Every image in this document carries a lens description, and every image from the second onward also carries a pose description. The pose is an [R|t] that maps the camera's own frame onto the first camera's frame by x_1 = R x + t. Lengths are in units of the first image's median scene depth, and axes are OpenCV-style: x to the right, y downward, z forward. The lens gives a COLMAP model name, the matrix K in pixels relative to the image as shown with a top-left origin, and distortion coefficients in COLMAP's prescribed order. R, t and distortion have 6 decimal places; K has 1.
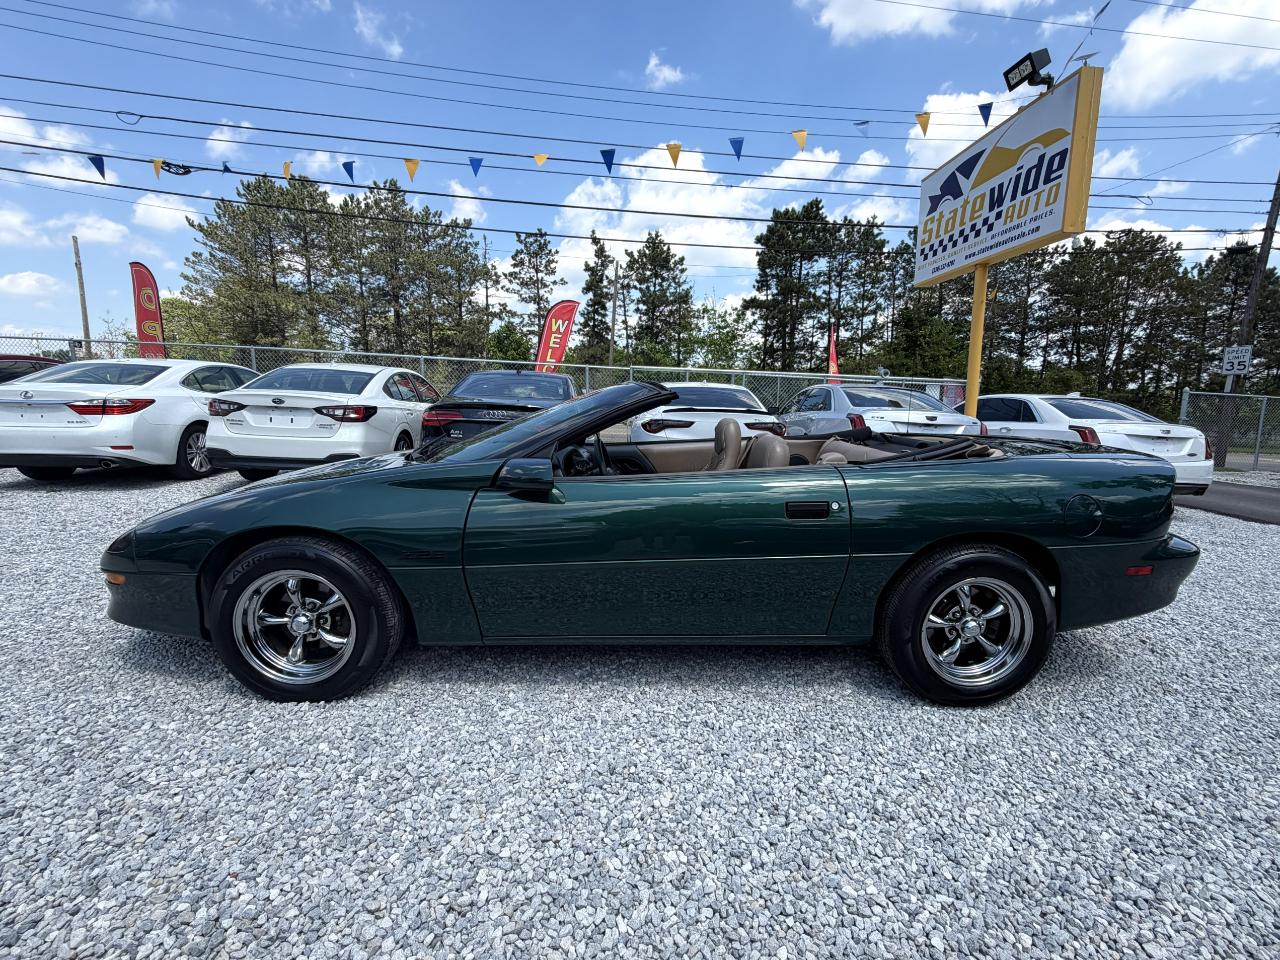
lens RADIAL K [[573.0, 0, 657.1], [0, 573.0, 476.7], [0, 0, 1]] dist [-0.006175, 0.001716]
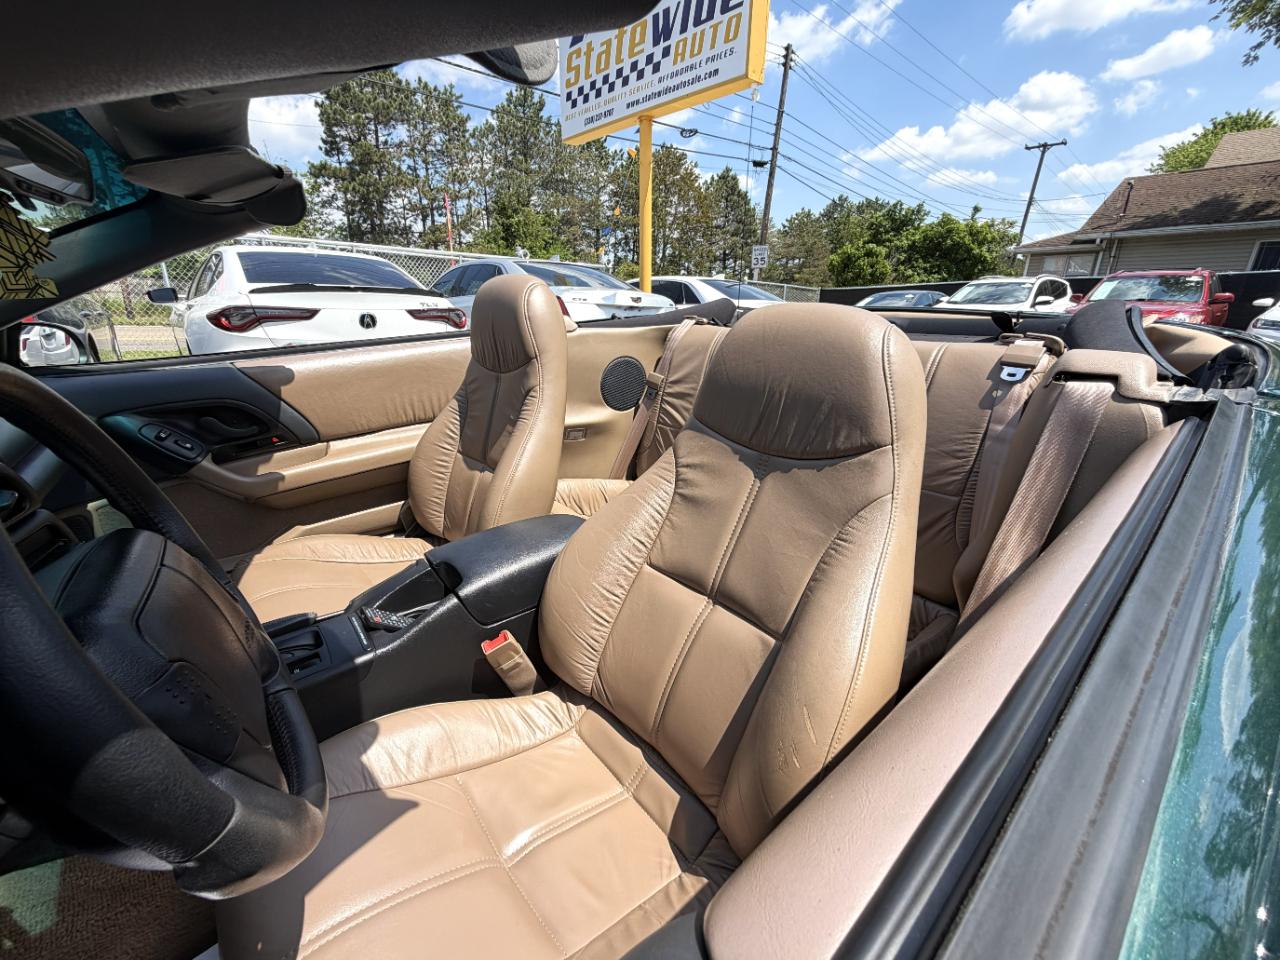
lens RADIAL K [[531.6, 0, 641.9], [0, 531.6, 479.0], [0, 0, 1]] dist [-0.000496, -0.000220]
pose [[0.792040, -0.203251, 0.575641, -0.018858], [0.083303, 0.970111, 0.227914, -0.020273], [-0.604759, -0.132564, 0.785298, 0.304608]]
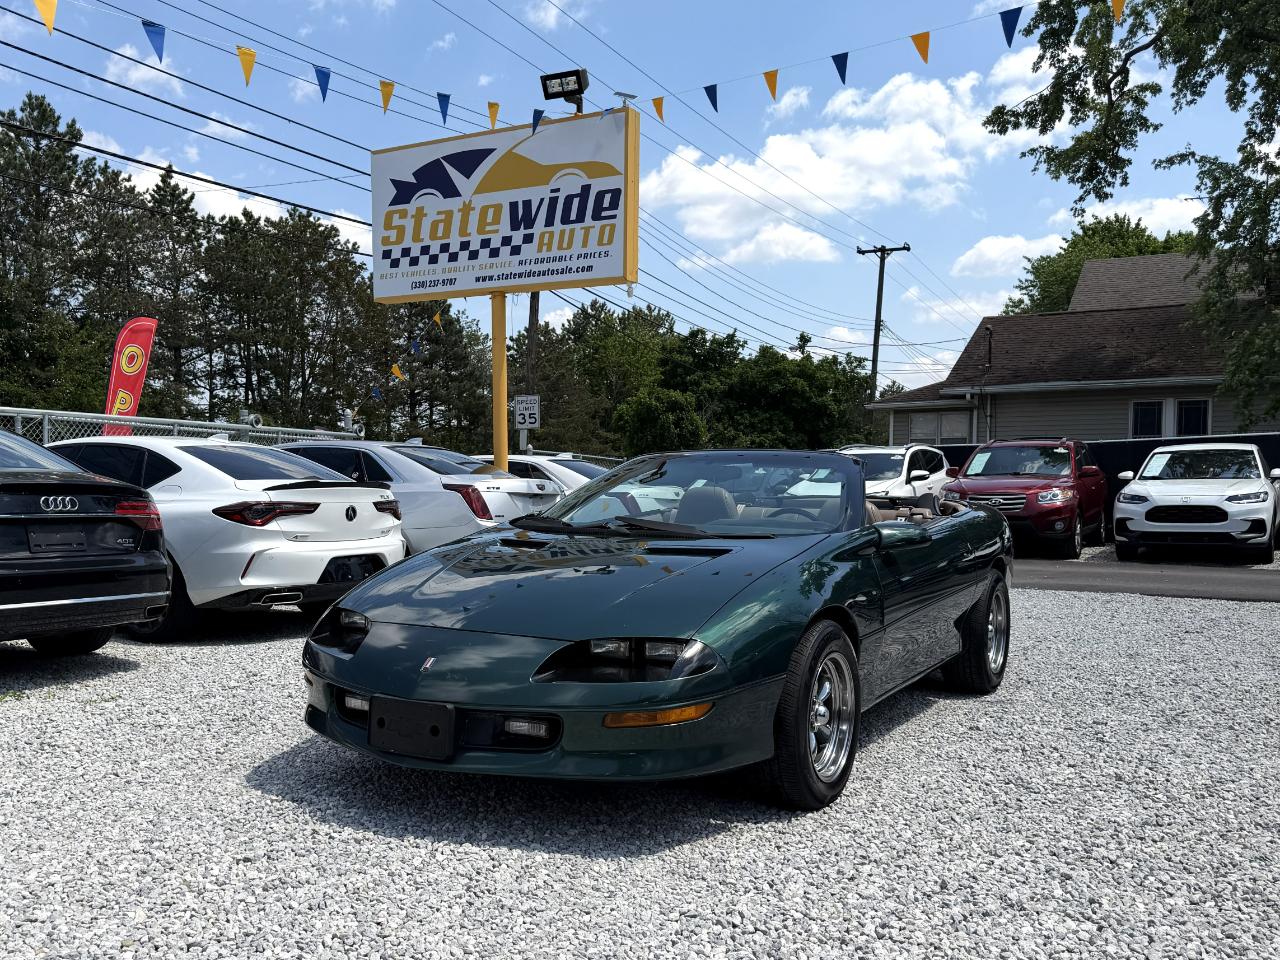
lens RADIAL K [[1099.0, 0, 570.1], [0, 1099.0, 547.1], [0, 0, 1]] dist [0.081887, -0.109468]
pose [[0.565206, -0.072393, 0.821767, -0.685041], [0.117171, 0.993088, 0.006896, -0.021652], [-0.816586, 0.092390, 0.569782, 0.087601]]
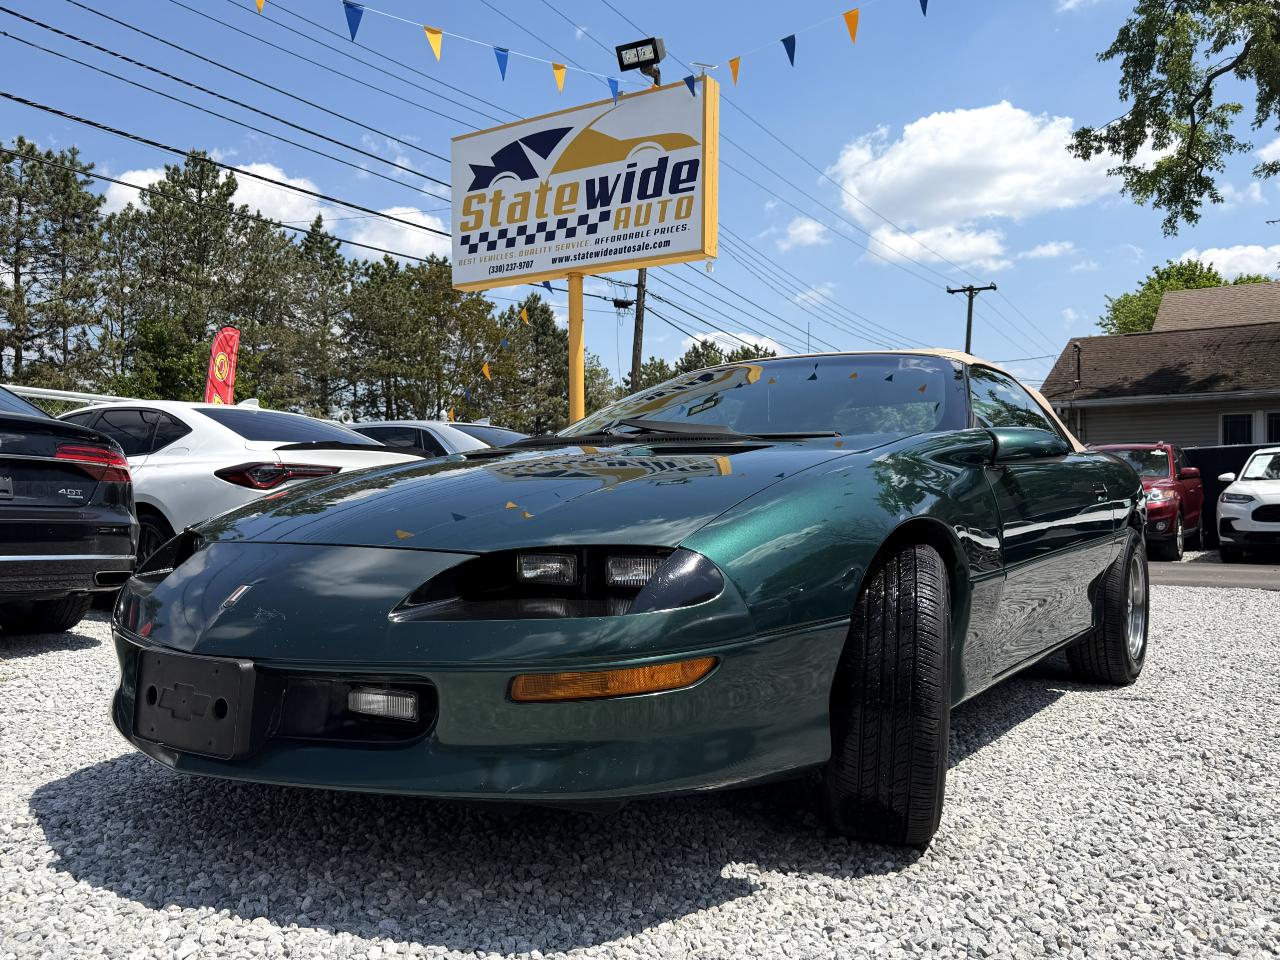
lens RADIAL K [[995.9, 0, 650.9], [0, 995.9, 510.7], [0, 0, 1]] dist [0.053461, -0.066686]
pose [[0.595256, -0.024762, 0.803155, -0.473291], [0.113541, 0.992088, -0.053563, 0.027600], [-0.795474, 0.123074, 0.593358, 0.174805]]
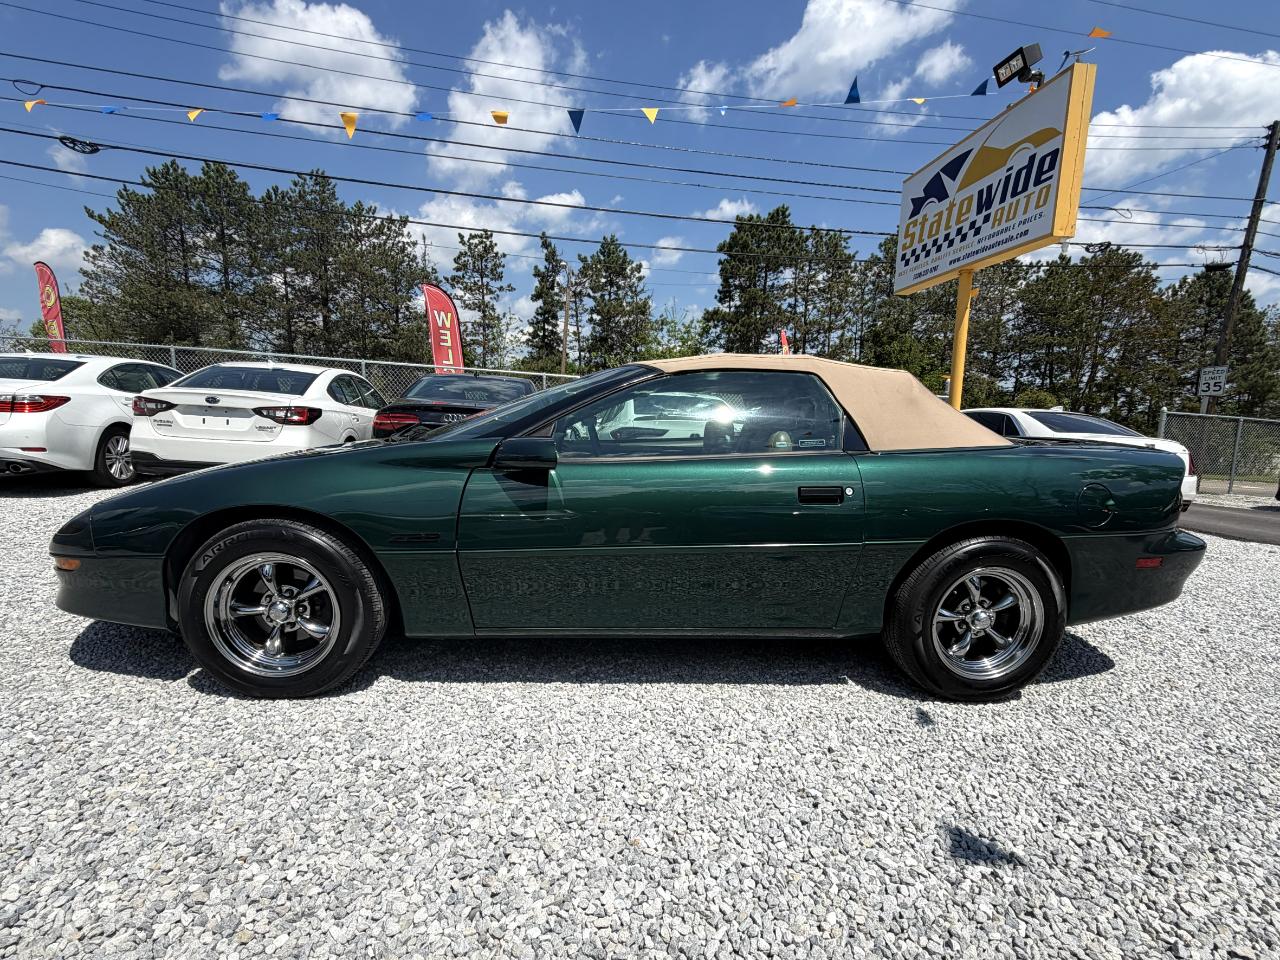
lens RADIAL K [[613.5, 0, 635.3], [0, 613.5, 507.3], [0, 0, 1]] dist [-0.000022, -0.002271]
pose [[0.998991, 0.007899, 0.044211, -0.030533], [-0.008298, 0.999926, 0.008852, 0.022396], [-0.044138, -0.009210, 0.998983, -0.005270]]
